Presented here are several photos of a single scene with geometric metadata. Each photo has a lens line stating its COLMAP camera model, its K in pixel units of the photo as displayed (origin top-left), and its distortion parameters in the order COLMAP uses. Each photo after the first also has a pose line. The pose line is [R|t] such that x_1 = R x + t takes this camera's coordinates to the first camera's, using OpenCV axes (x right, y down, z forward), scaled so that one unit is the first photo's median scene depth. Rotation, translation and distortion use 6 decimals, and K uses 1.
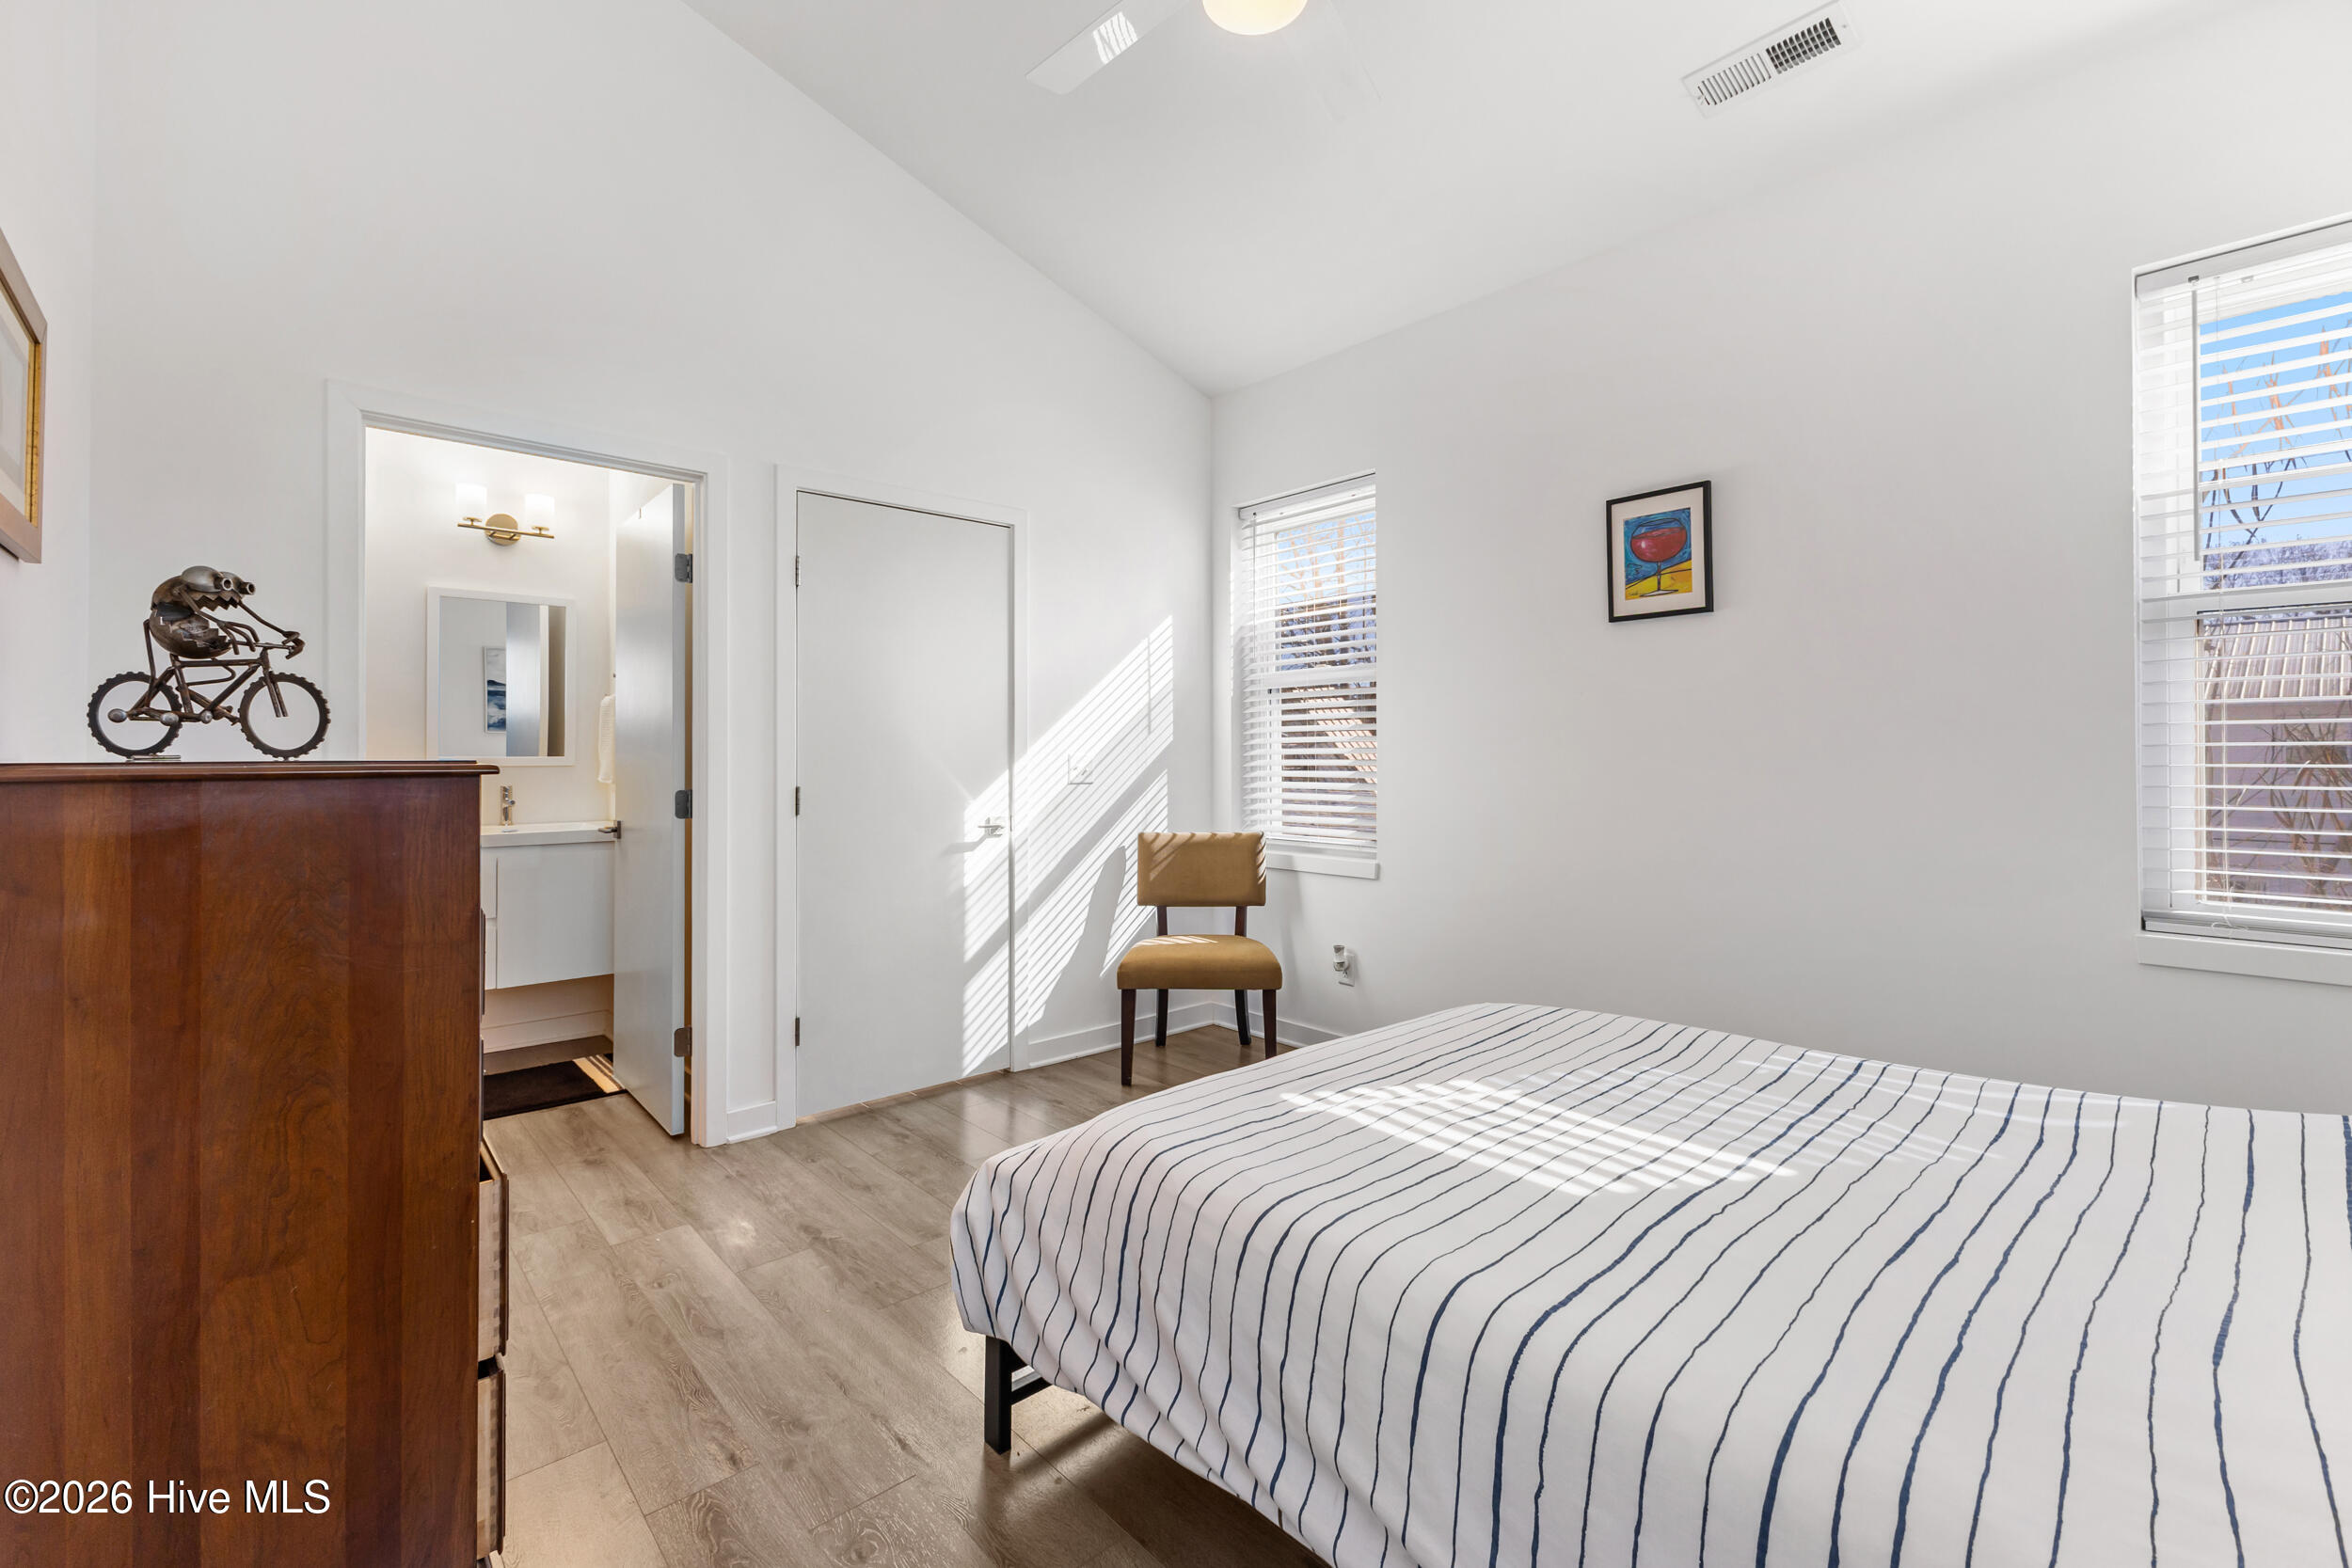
lens RADIAL K [[1021.1, 0, 1171.0], [0, 1021.1, 752.8], [0, 0, 1]] dist [0.021169, 0.000187]
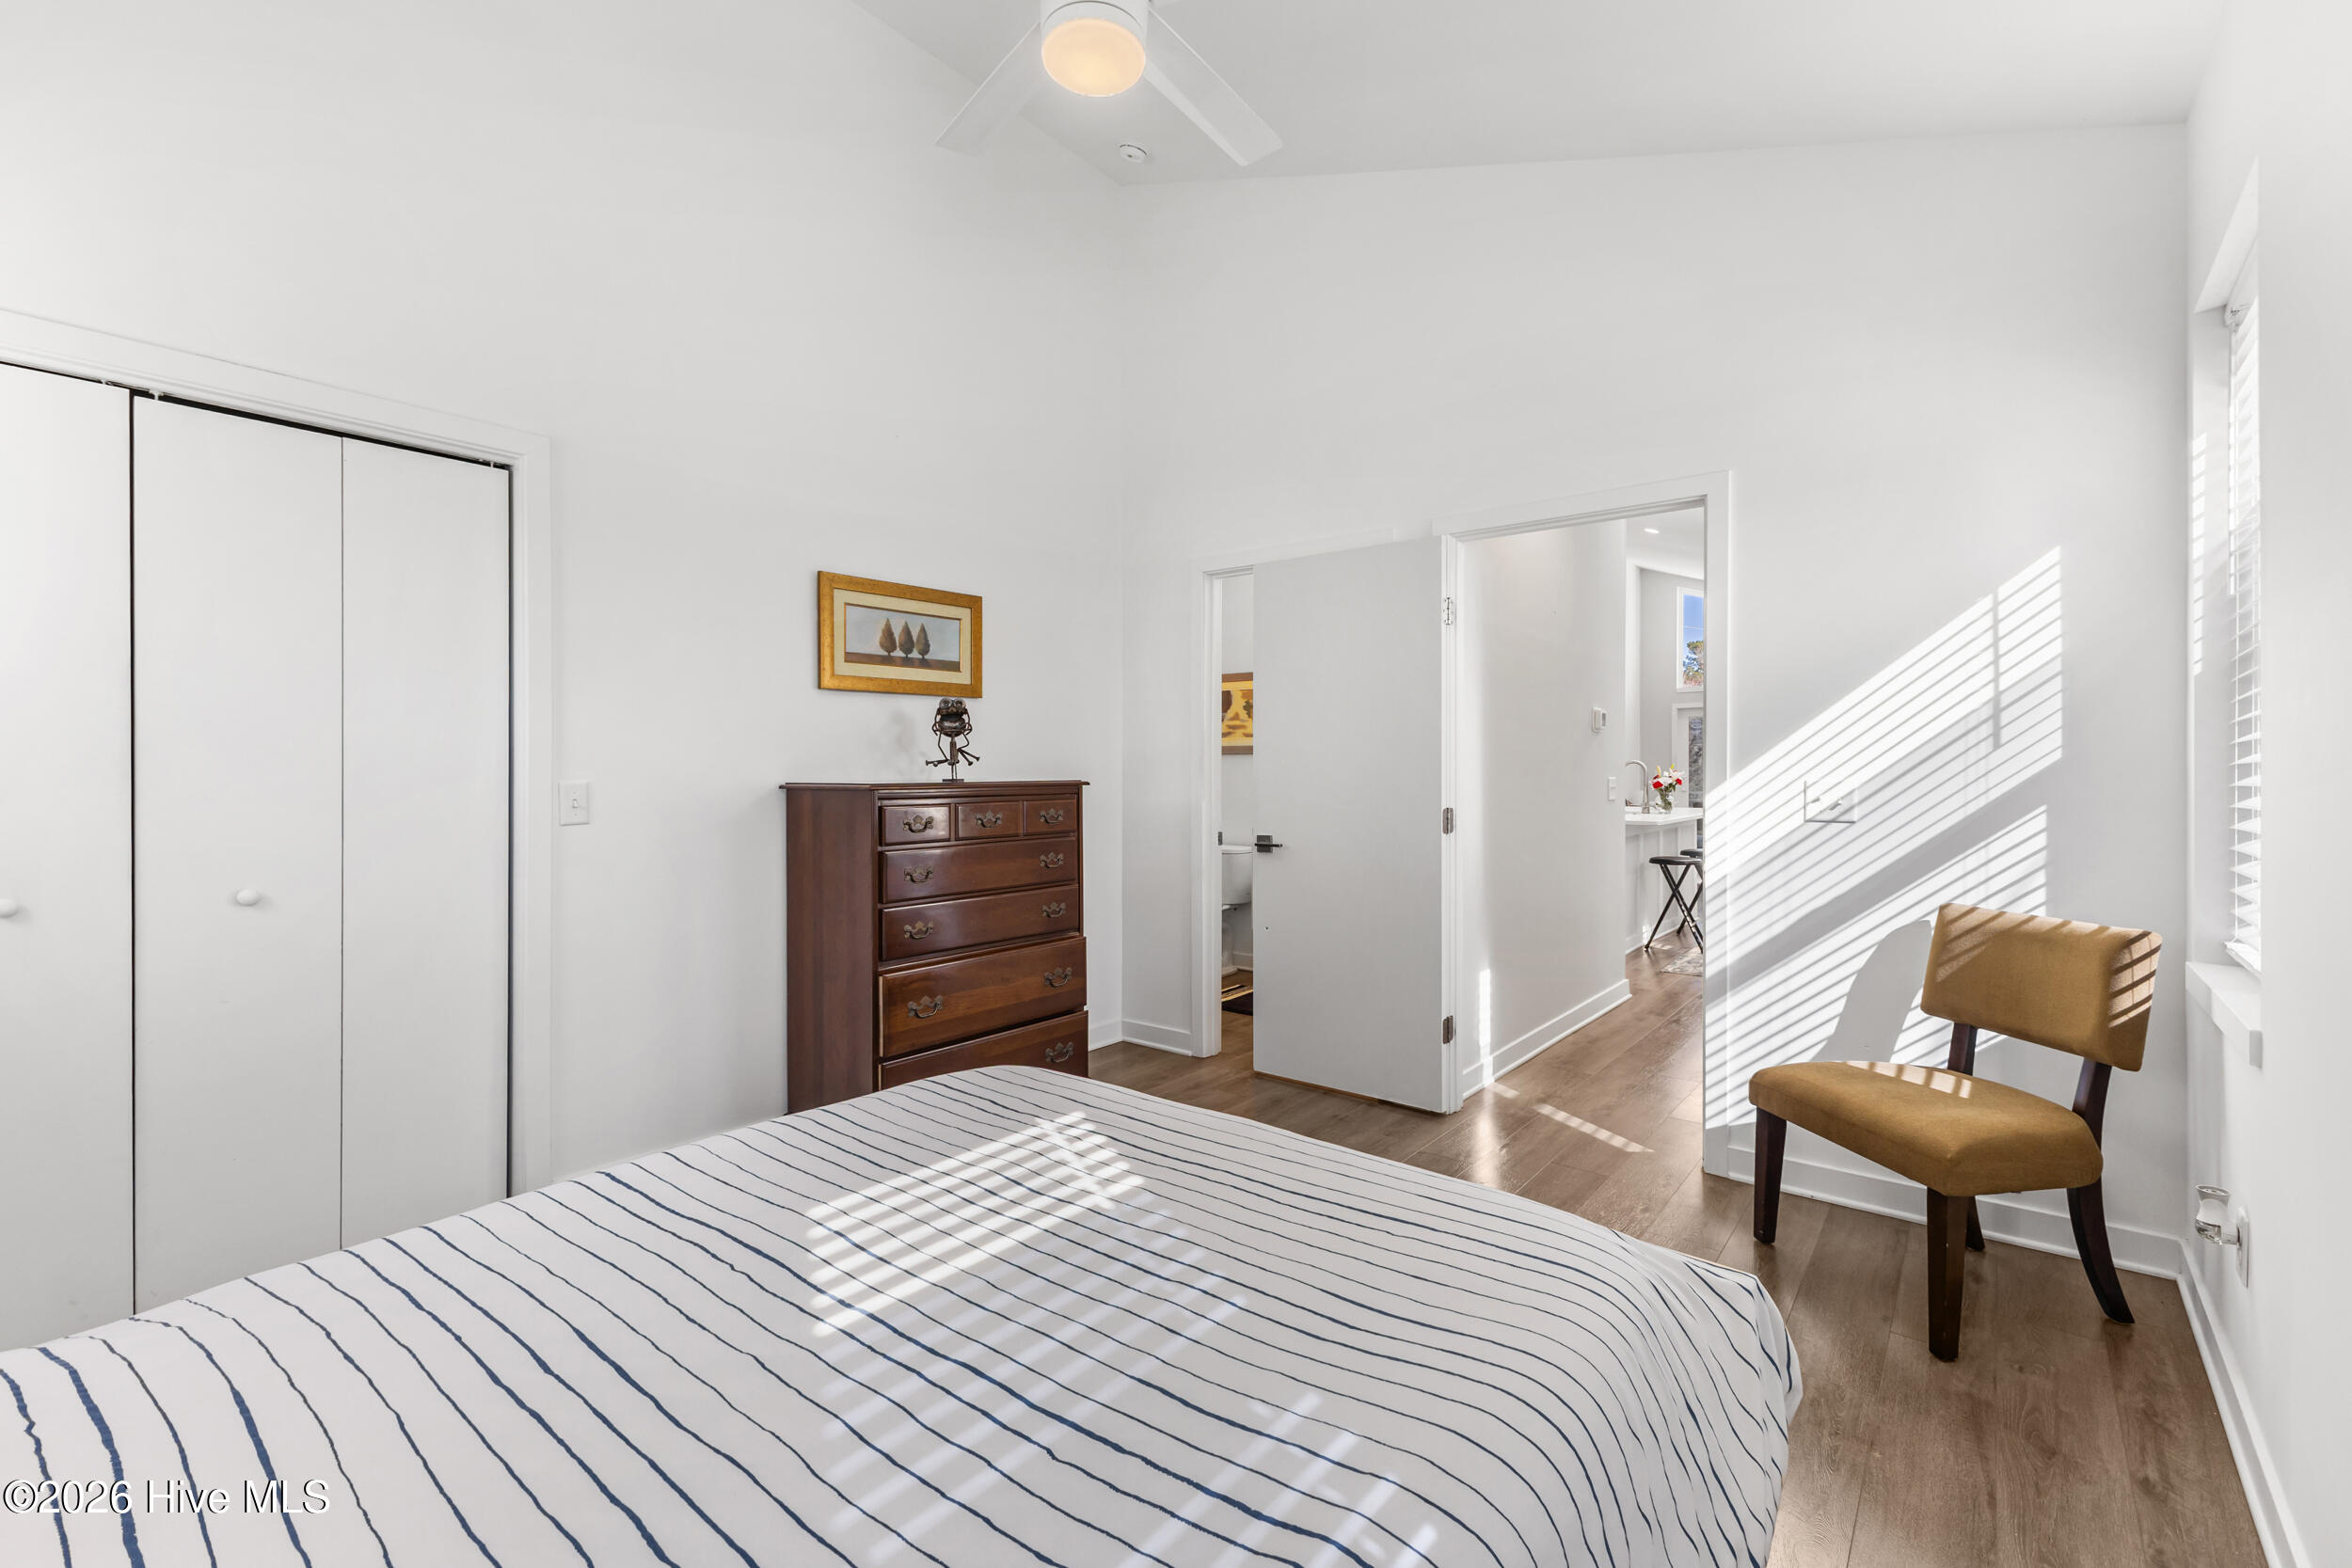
lens RADIAL K [[1006.6, 0, 1177.3], [0, 1006.6, 756.6], [0, 0, 1]] dist [0.011881, -0.005895]
pose [[0.162290, -0.015733, -0.986618, 1.135351], [0.002110, 0.999876, -0.015598, -0.011394], [0.986741, 0.000449, 0.162303, 0.927205]]
